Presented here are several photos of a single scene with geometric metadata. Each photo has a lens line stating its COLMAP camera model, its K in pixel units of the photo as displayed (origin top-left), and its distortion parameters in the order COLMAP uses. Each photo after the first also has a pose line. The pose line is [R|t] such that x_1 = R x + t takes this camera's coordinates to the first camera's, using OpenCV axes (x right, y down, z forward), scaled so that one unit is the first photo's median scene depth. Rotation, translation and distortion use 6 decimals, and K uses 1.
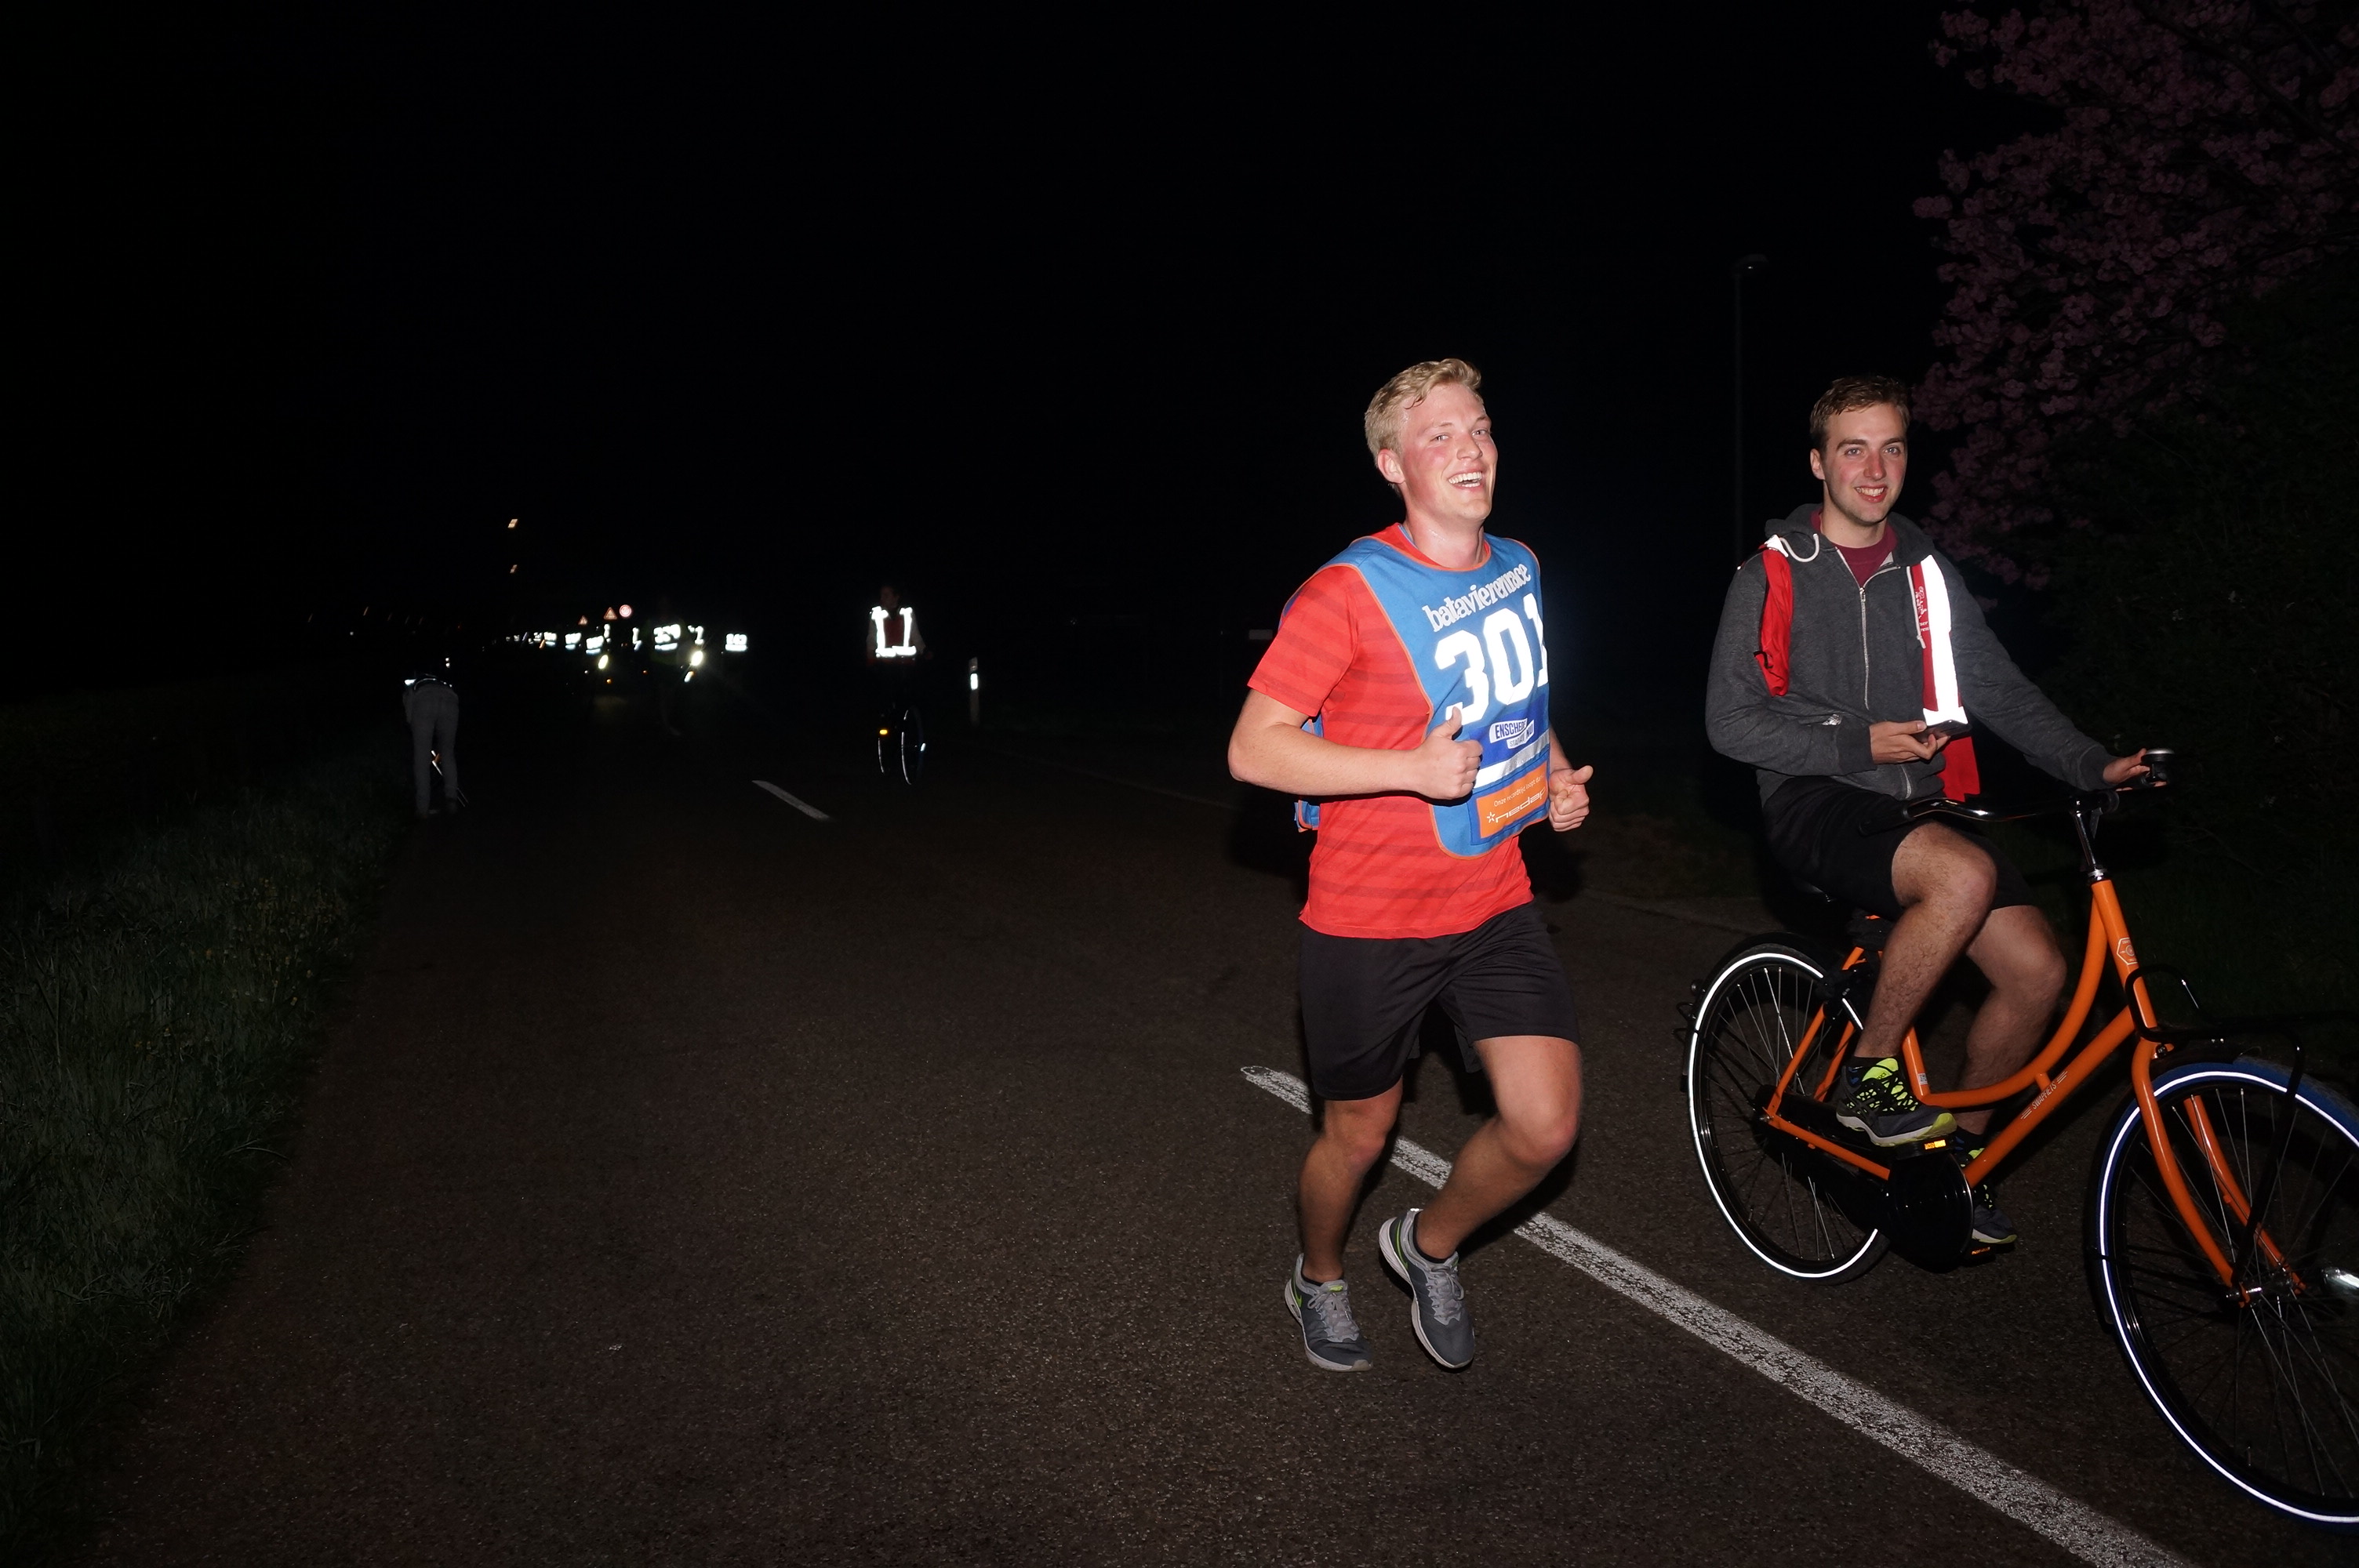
lens RADIAL K [[1870.0, 0, 1172.3], [0, 1870.0, 794.3], [0, 0, 1]] dist [-0.187136, 0.148648]
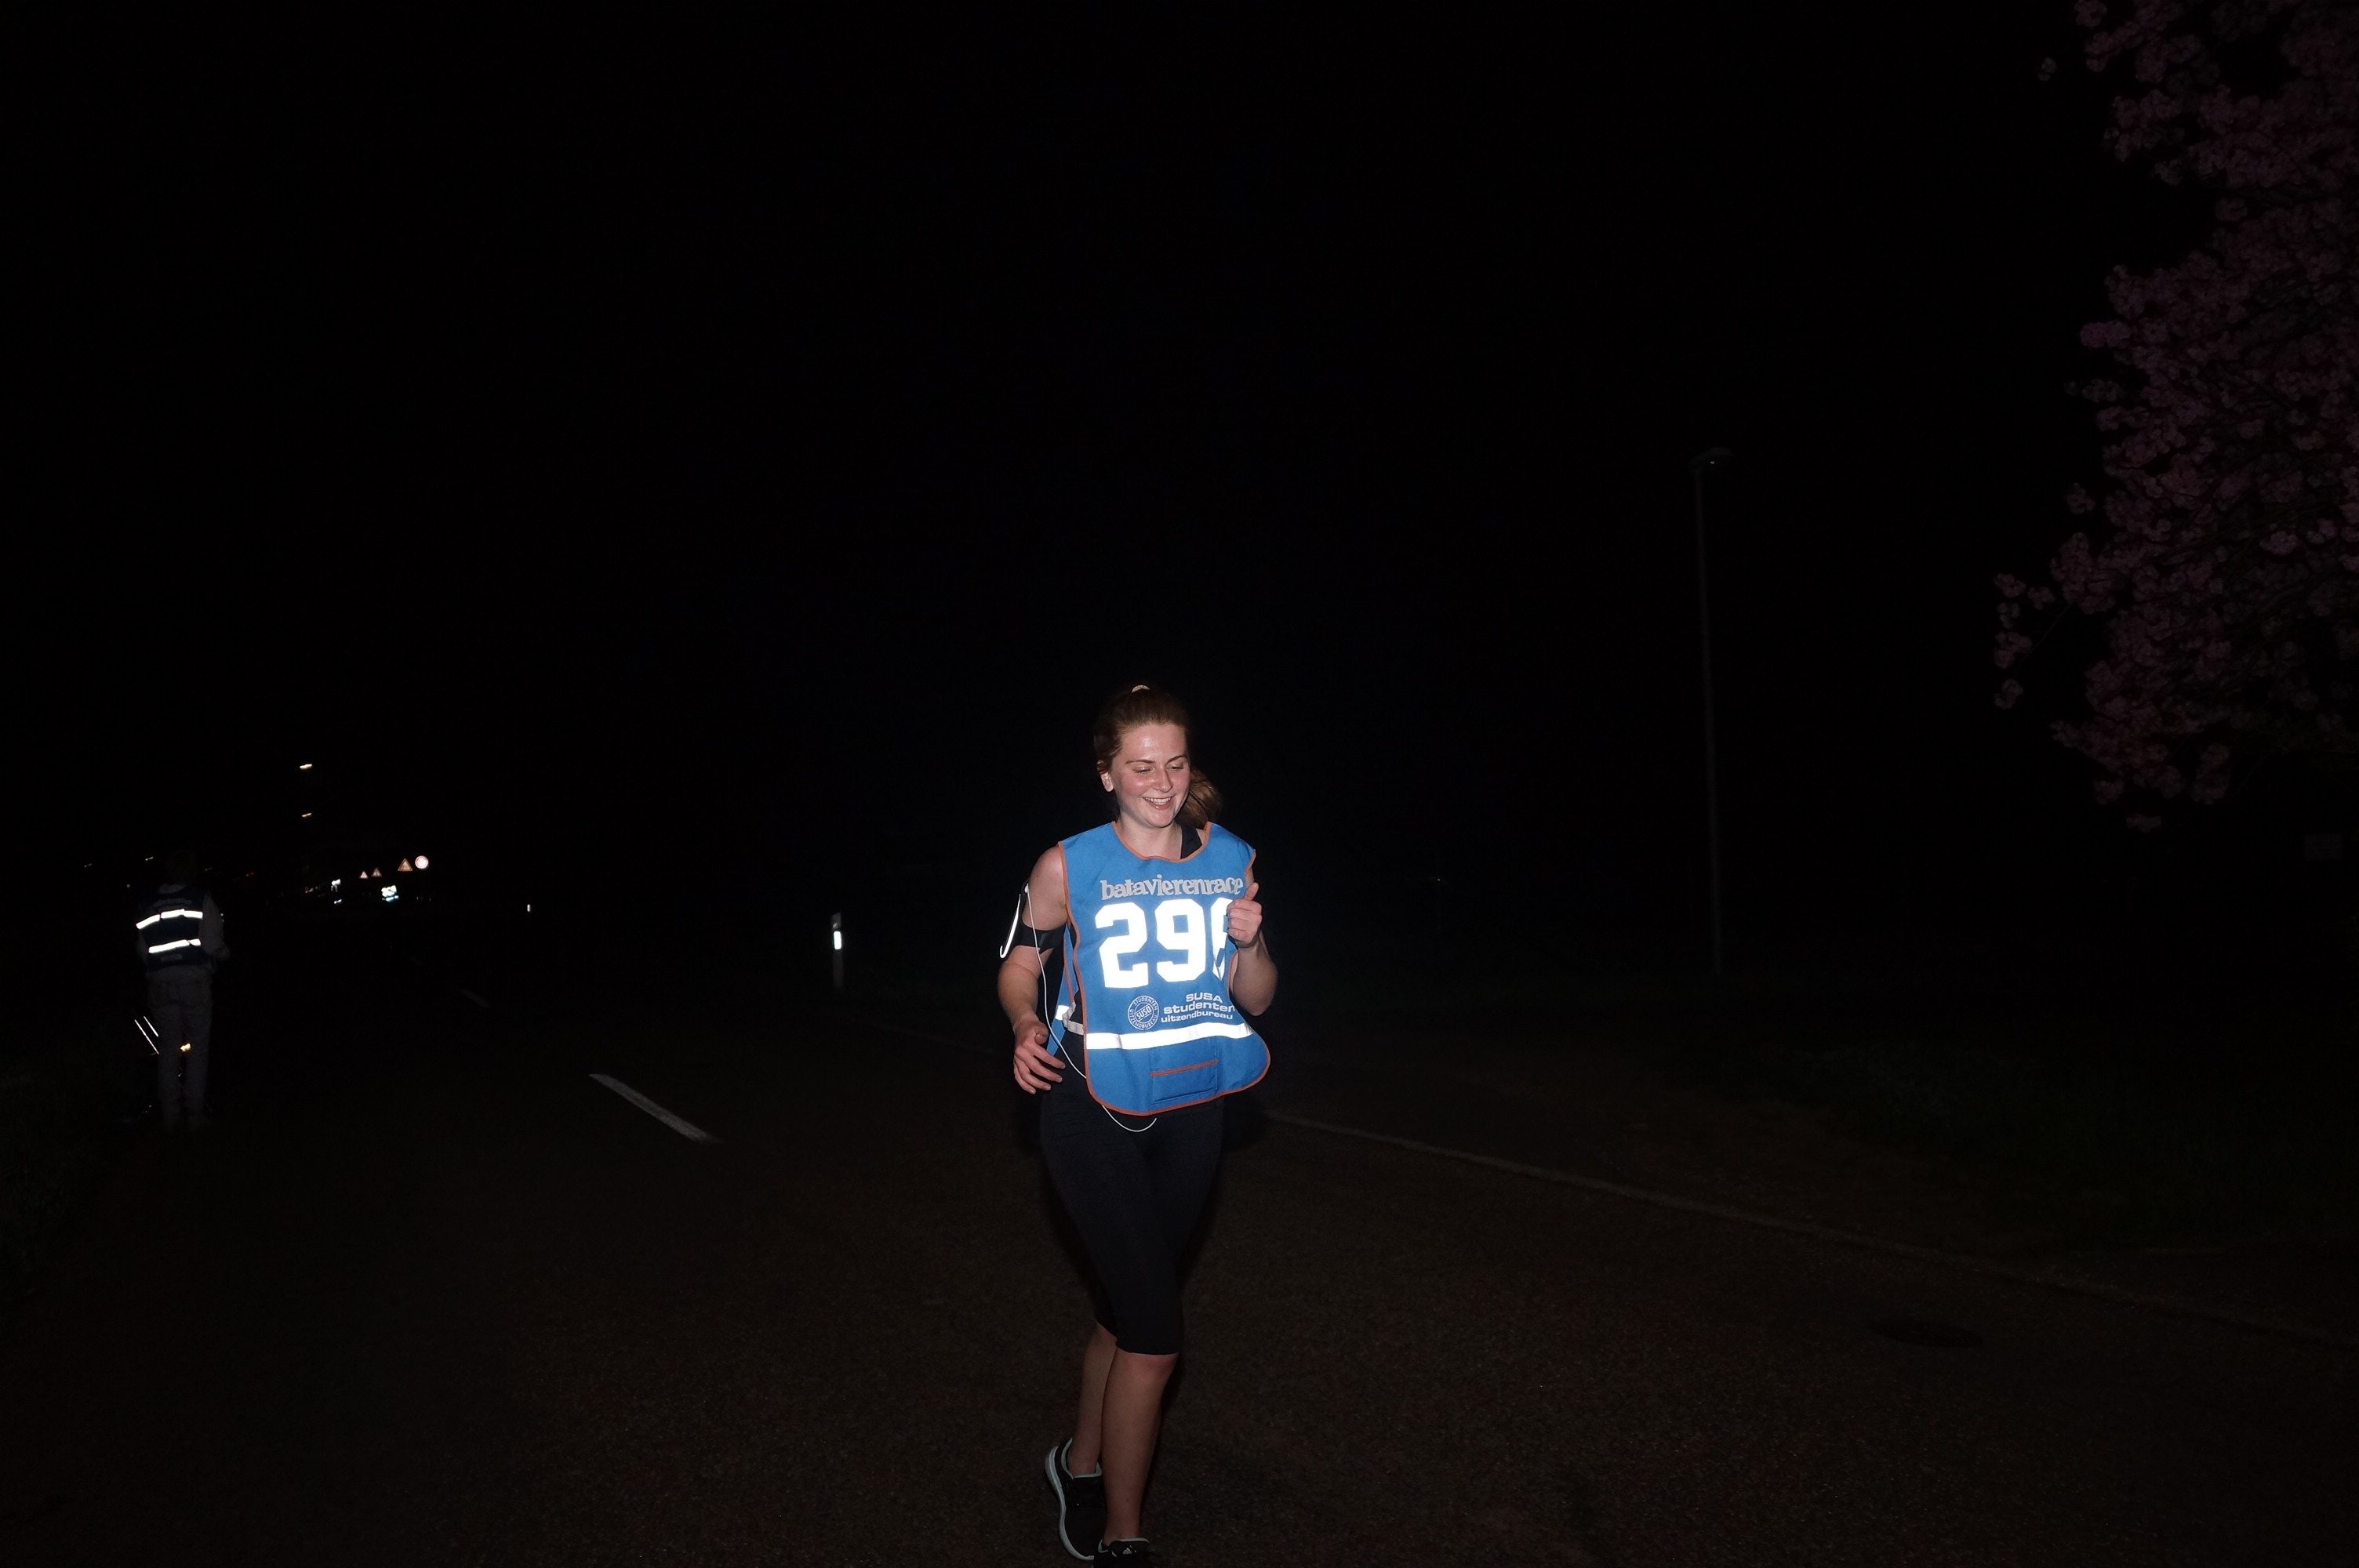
lens RADIAL K [[1870.0, 0, 1170.7], [0, 1870.0, 819.6], [0, 0, 1]] dist [-0.187136, 0.148648]
pose [[0.994568, -0.011401, 0.103462, -0.127240], [0.023532, 0.992877, -0.116796, -0.037486], [-0.101393, 0.118596, 0.987752, 0.410173]]
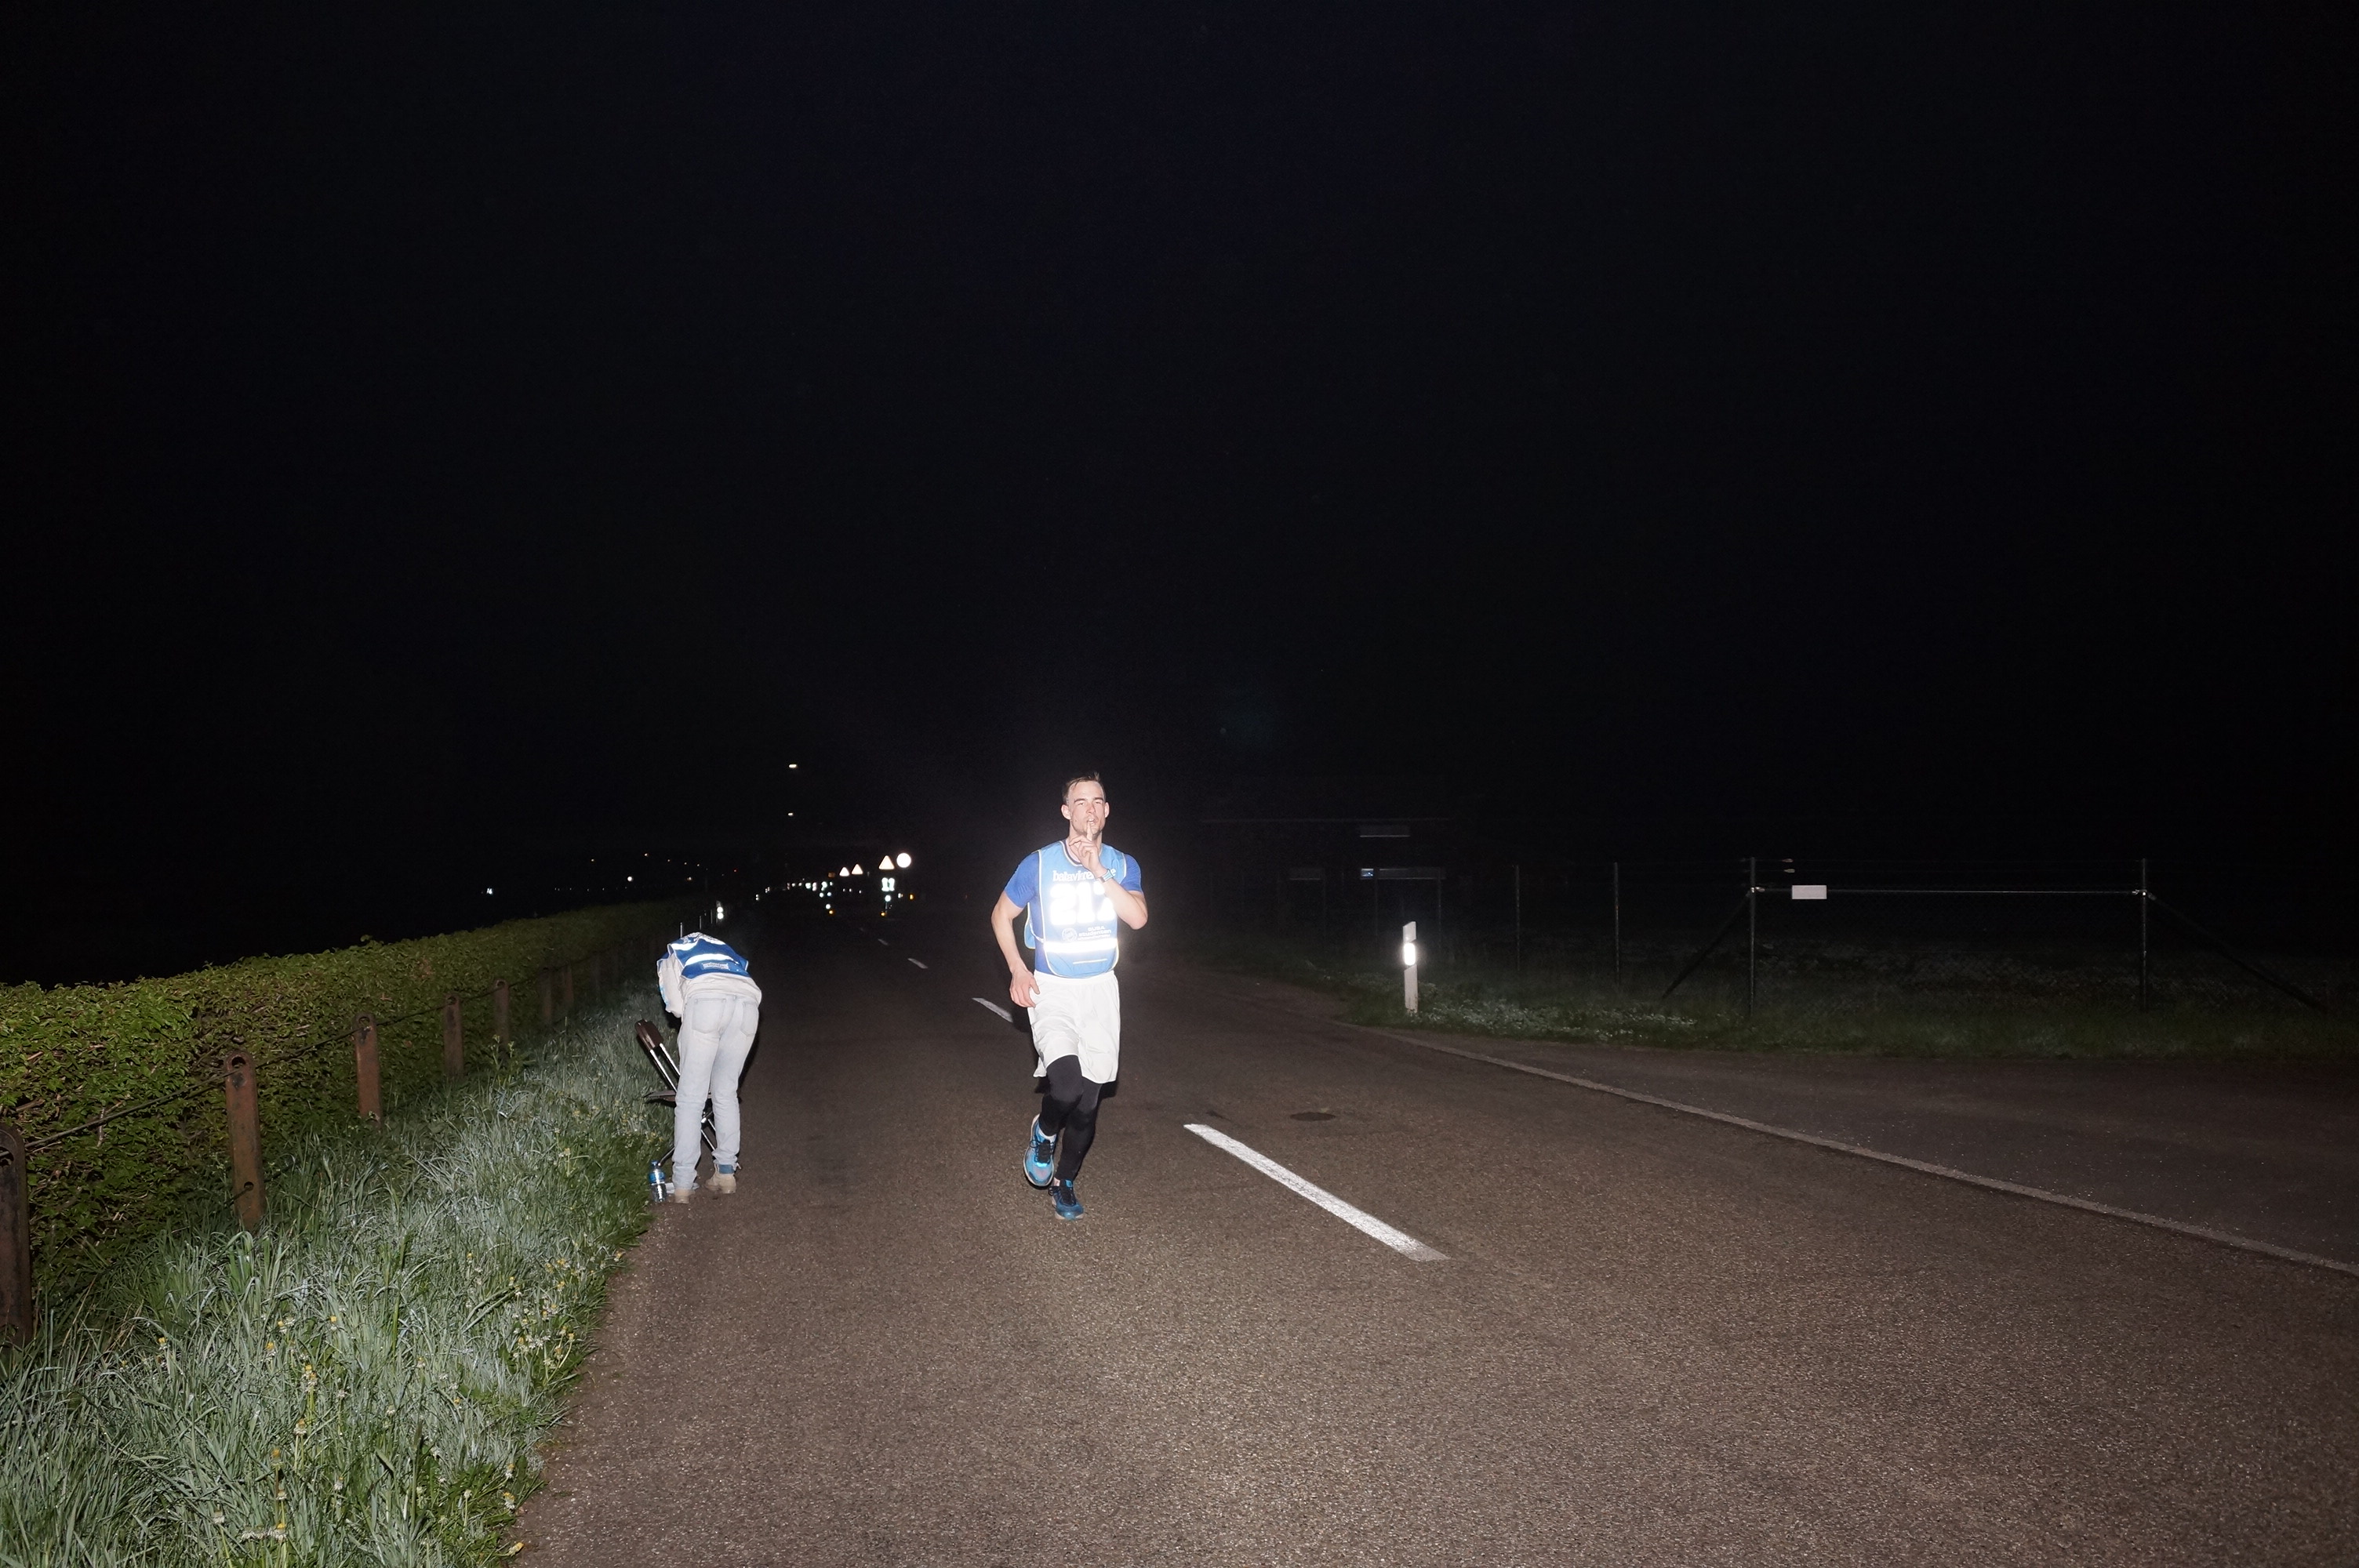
lens RADIAL K [[1870.0, 0, 1182.3], [0, 1870.0, 796.7], [0, 0, 1]] dist [-0.187136, 0.148648]
pose [[0.991095, -0.004196, -0.133089, -0.299466], [-0.013574, 0.991113, -0.132326, -0.071520], [0.132461, 0.132954, 0.982231, 0.765565]]
